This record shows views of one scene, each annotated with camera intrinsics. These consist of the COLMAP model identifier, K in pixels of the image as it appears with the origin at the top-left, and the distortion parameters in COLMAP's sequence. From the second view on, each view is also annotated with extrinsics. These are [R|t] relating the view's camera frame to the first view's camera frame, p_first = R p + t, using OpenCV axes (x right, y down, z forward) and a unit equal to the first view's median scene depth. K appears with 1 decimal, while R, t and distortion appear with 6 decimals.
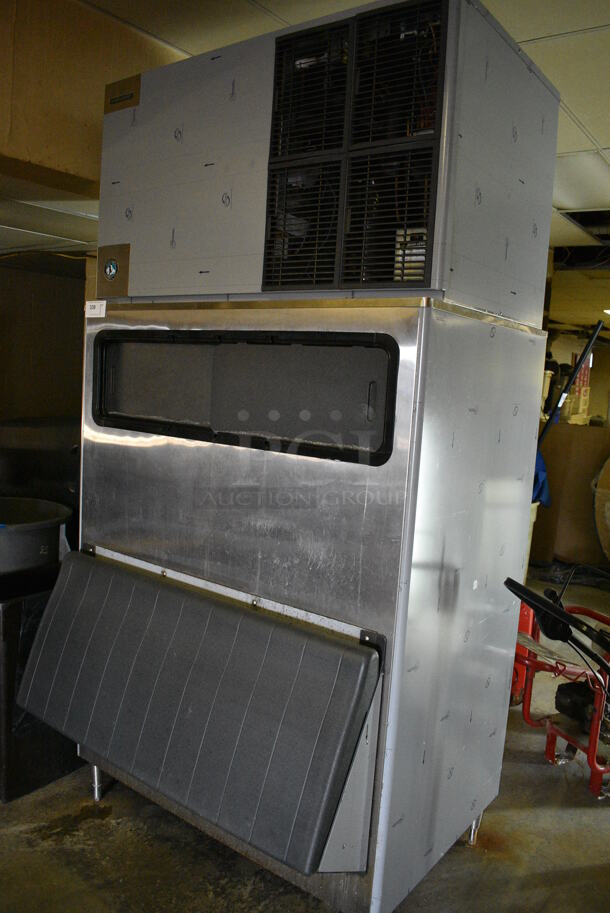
lens RADIAL K [[713.2, 0, 305.0], [0, 713.2, 456.5], [0, 0, 1]] dist [-0.096876, 0.014547]
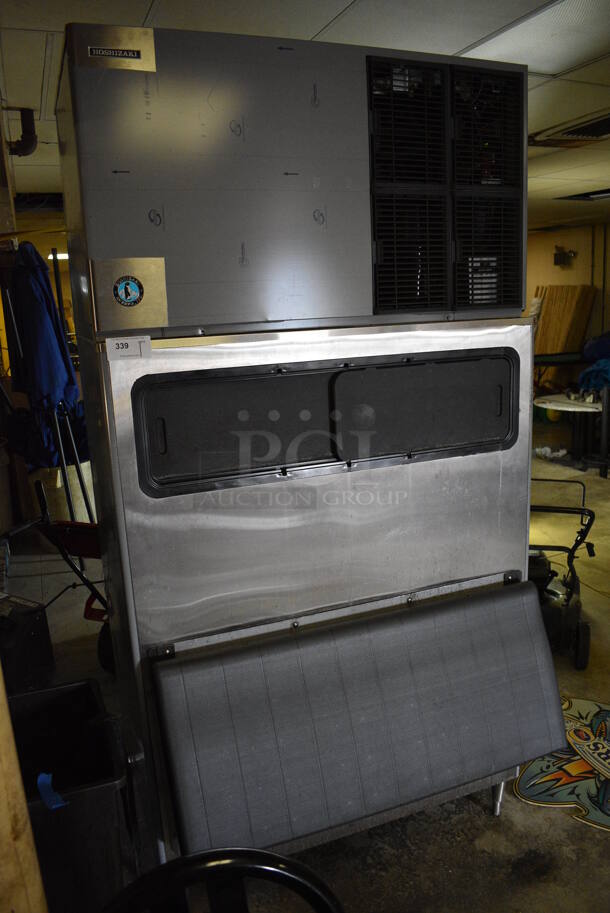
lens RADIAL K [[705.7, 0, 305.0], [0, 705.7, 456.5], [0, 0, 1]] dist [-0.091203, 0.000447]
pose [[0.519453, -0.266413, 0.811907, -0.835528], [0.173016, 0.963267, 0.205385, -0.221175], [-0.836800, 0.033785, 0.546465, 0.457099]]
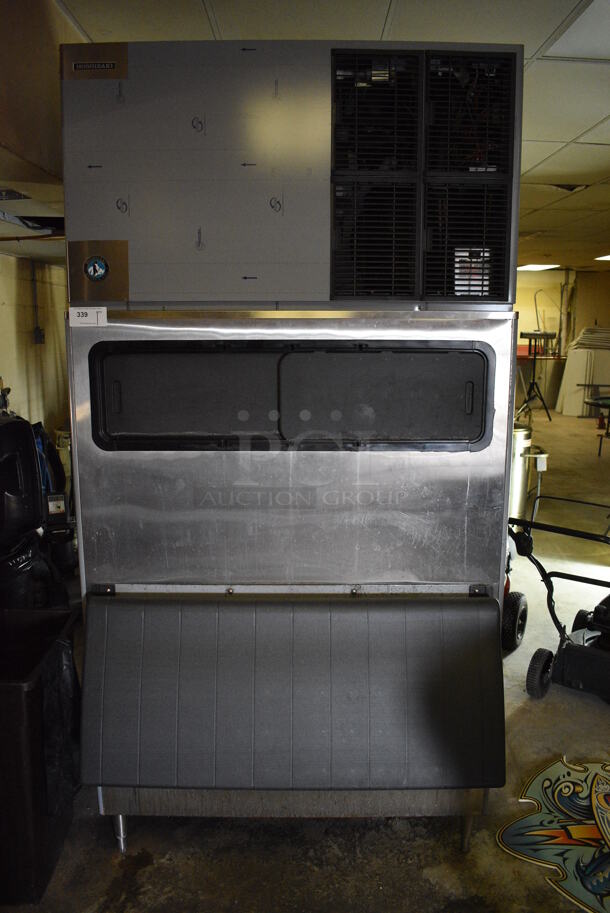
lens RADIAL K [[713.2, 0, 305.0], [0, 713.2, 456.5], [0, 0, 1]] dist [-0.096876, 0.014547]
pose [[0.796363, -0.167396, 0.581193, -0.620127], [0.116255, 0.985383, 0.124516, -0.119675], [-0.593542, -0.031594, 0.804183, 0.153959]]
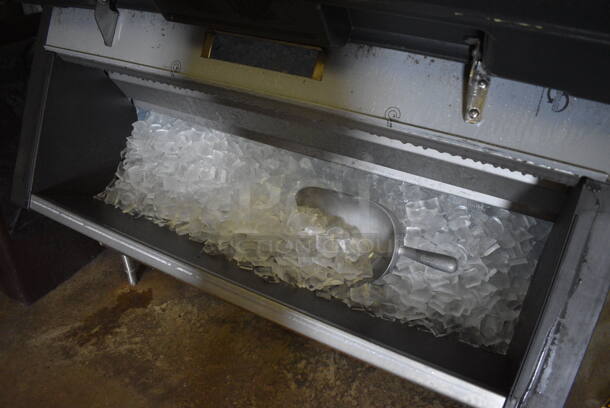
lens RADIAL K [[476.5, 0, 305.0], [0, 476.5, 204.0], [0, 0, 1]] dist [-0.096876, 0.014547]
pose [[0.988554, -0.103364, 0.109892, -0.152278], [0.042558, 0.889892, 0.454182, 0.152055], [-0.144738, -0.444307, 0.884105, 0.531350]]
